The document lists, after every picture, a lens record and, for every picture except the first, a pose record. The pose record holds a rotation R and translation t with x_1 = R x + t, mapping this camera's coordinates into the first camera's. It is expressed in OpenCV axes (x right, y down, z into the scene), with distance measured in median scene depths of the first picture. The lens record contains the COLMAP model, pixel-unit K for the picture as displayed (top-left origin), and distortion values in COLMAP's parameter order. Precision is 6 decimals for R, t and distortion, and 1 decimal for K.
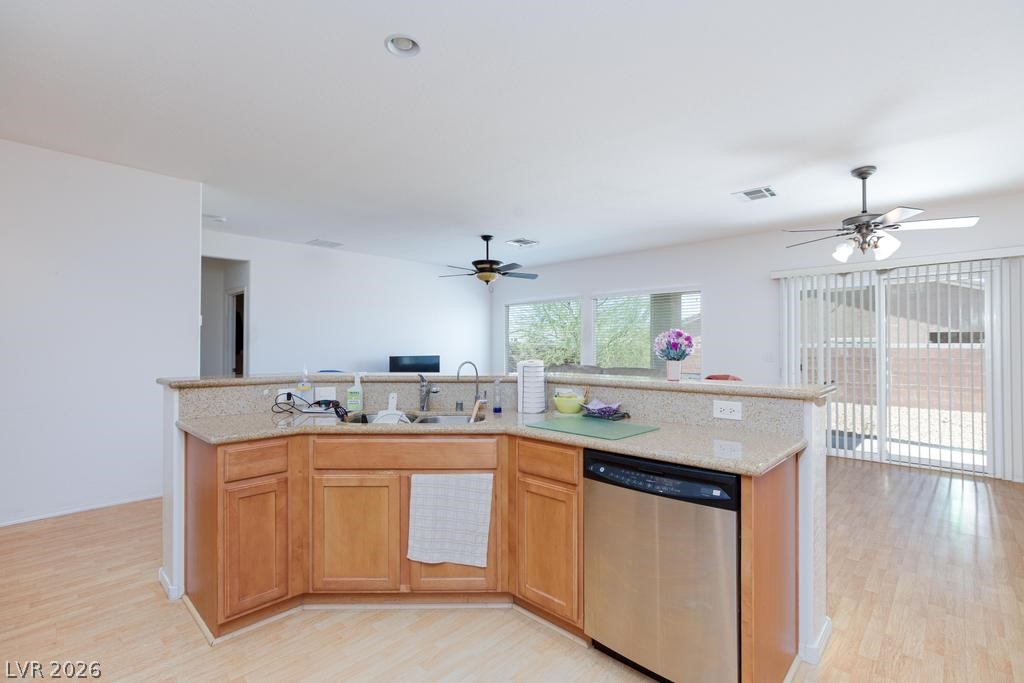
lens RADIAL K [[476.4, 0, 509.4], [0, 476.4, 341.6], [0, 0, 1]] dist [-0.024886, 0.000254]
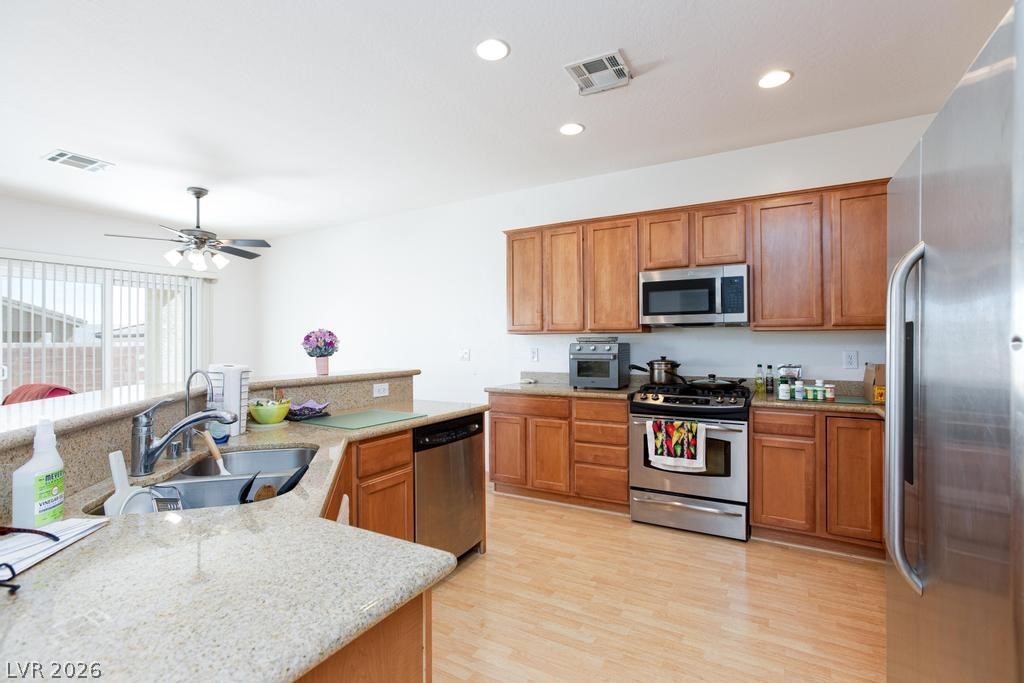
lens RADIAL K [[480.3, 0, 512.0], [0, 480.3, 341.5], [0, 0, 1]] dist [-0.002186, 0.000120]
pose [[-0.242670, 0.006048, 0.970090, -0.556139], [-0.003791, 0.999967, -0.007183, 0.005973], [-0.970101, -0.005421, -0.242640, 0.542776]]
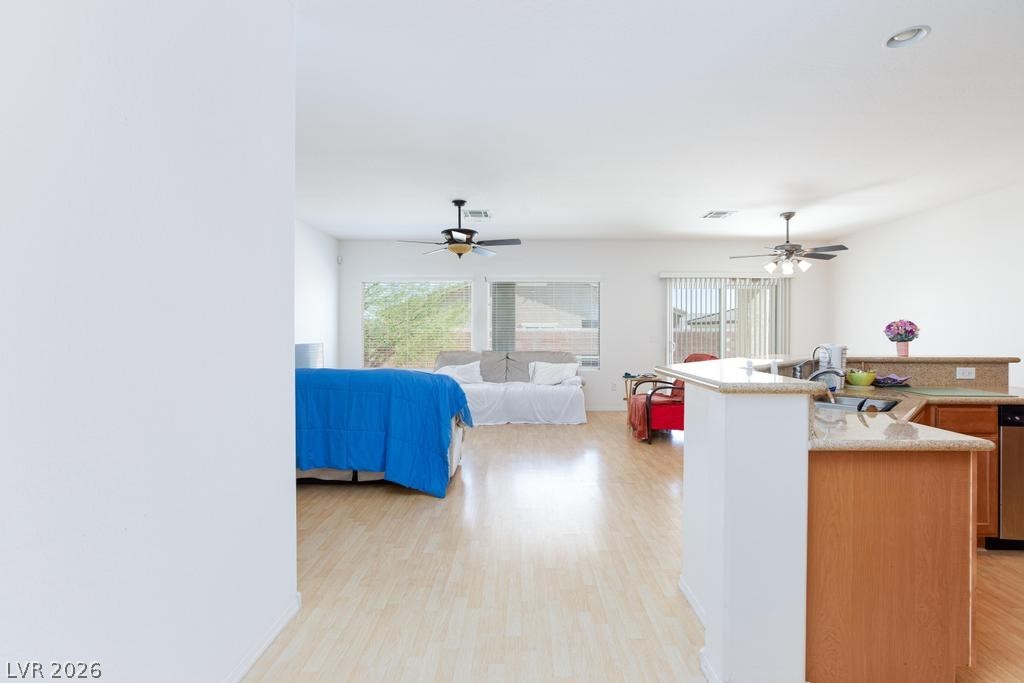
lens RADIAL K [[486.1, 0, 511.7], [0, 486.1, 327.5], [0, 0, 1]] dist [-0.001397, 0.009602]
pose [[0.714407, 0.006055, 0.699704, -0.968530], [-0.010576, 0.999942, 0.002144, 0.003592], [-0.699650, -0.008932, 0.714430, 0.501894]]
